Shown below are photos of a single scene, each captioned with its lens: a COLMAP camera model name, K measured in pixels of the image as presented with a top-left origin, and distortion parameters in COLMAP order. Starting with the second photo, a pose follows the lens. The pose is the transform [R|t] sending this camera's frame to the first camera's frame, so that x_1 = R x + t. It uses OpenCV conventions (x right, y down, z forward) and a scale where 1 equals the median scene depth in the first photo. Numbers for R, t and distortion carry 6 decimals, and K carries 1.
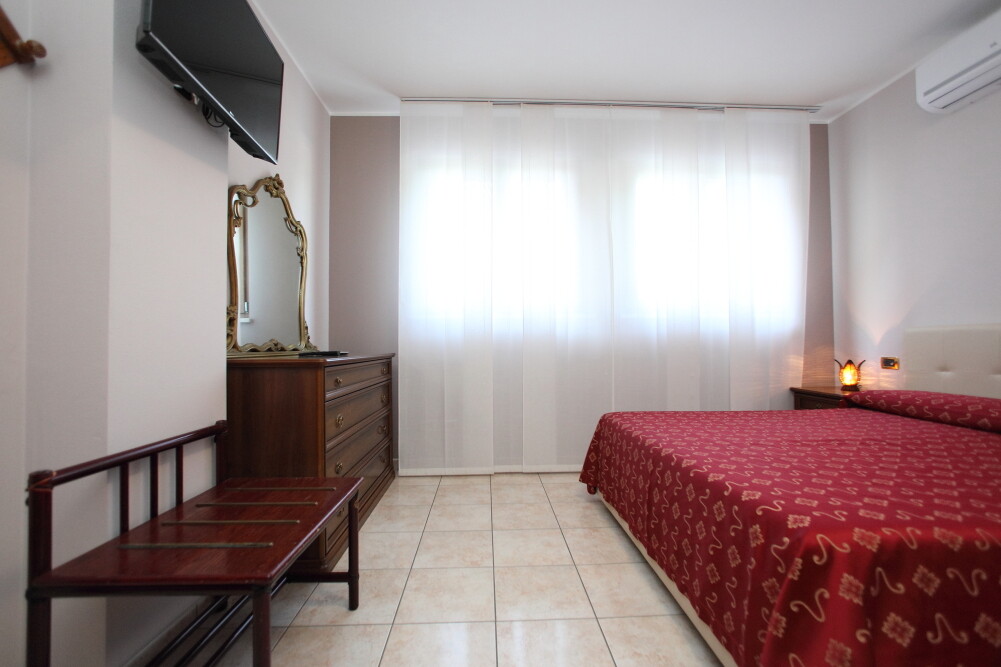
lens RADIAL K [[414.4, 0, 499.1], [0, 414.4, 337.0], [0, 0, 1]] dist [-0.033683, 0.013309]
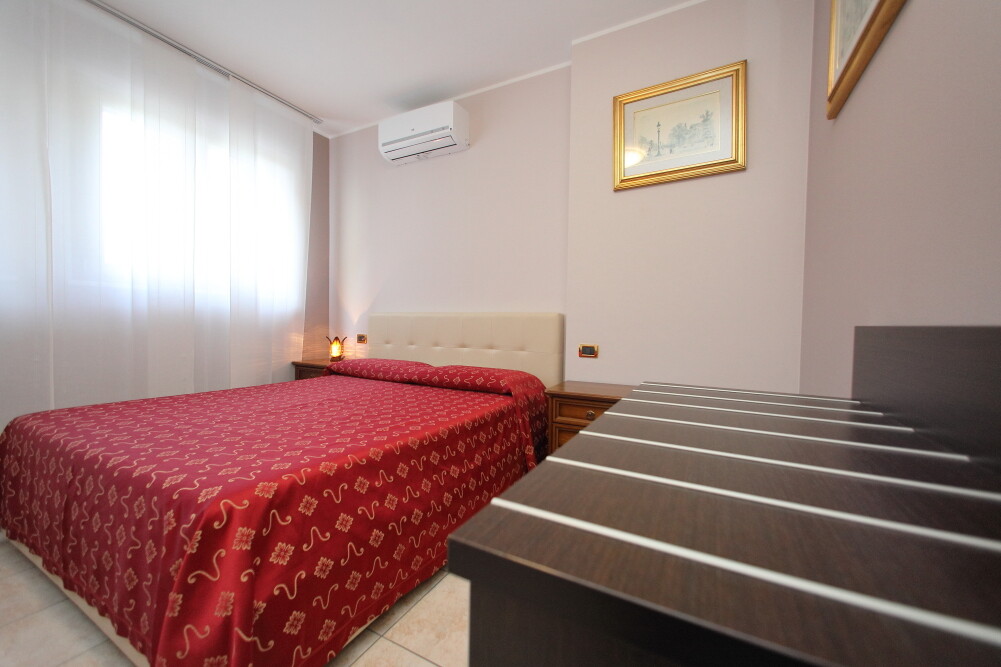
lens RADIAL K [[390.2, 0, 503.6], [0, 390.2, 336.0], [0, 0, 1]] dist [-0.000011, 0.000117]
pose [[0.499190, -0.011100, 0.866422, 0.143838], [-0.035995, 0.998789, 0.033534, -0.009043], [-0.865745, -0.047927, 0.498186, -0.083017]]
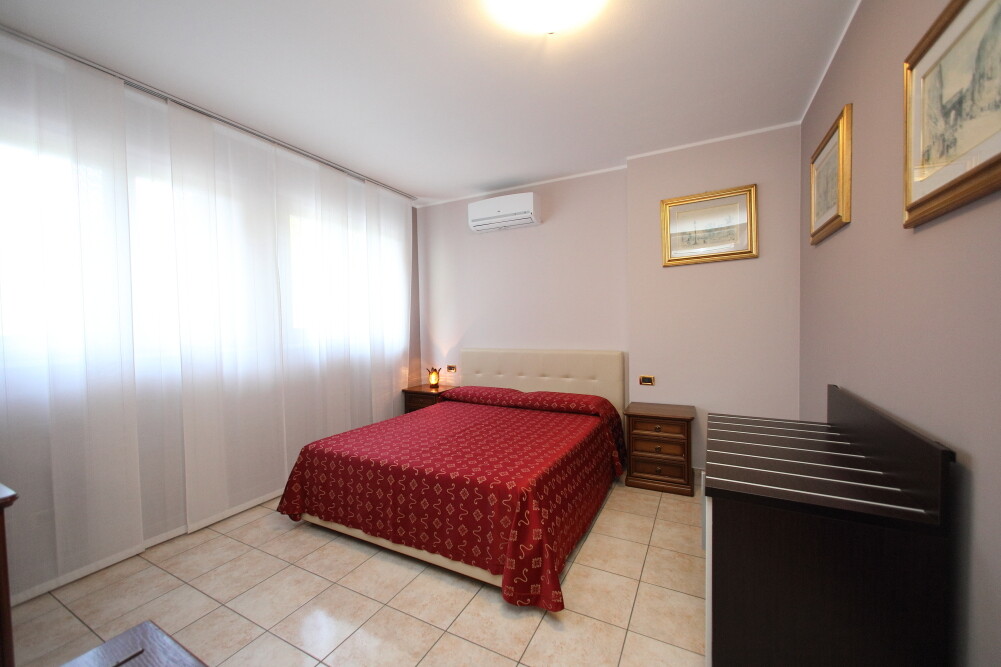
lens RADIAL K [[390.2, 0, 503.6], [0, 390.2, 336.0], [0, 0, 1]] dist [-0.000011, 0.000117]
pose [[0.495638, -0.030572, 0.867991, -0.605179], [-0.001493, 0.999349, 0.036051, -0.233866], [-0.868528, -0.019165, 0.495270, 0.020892]]
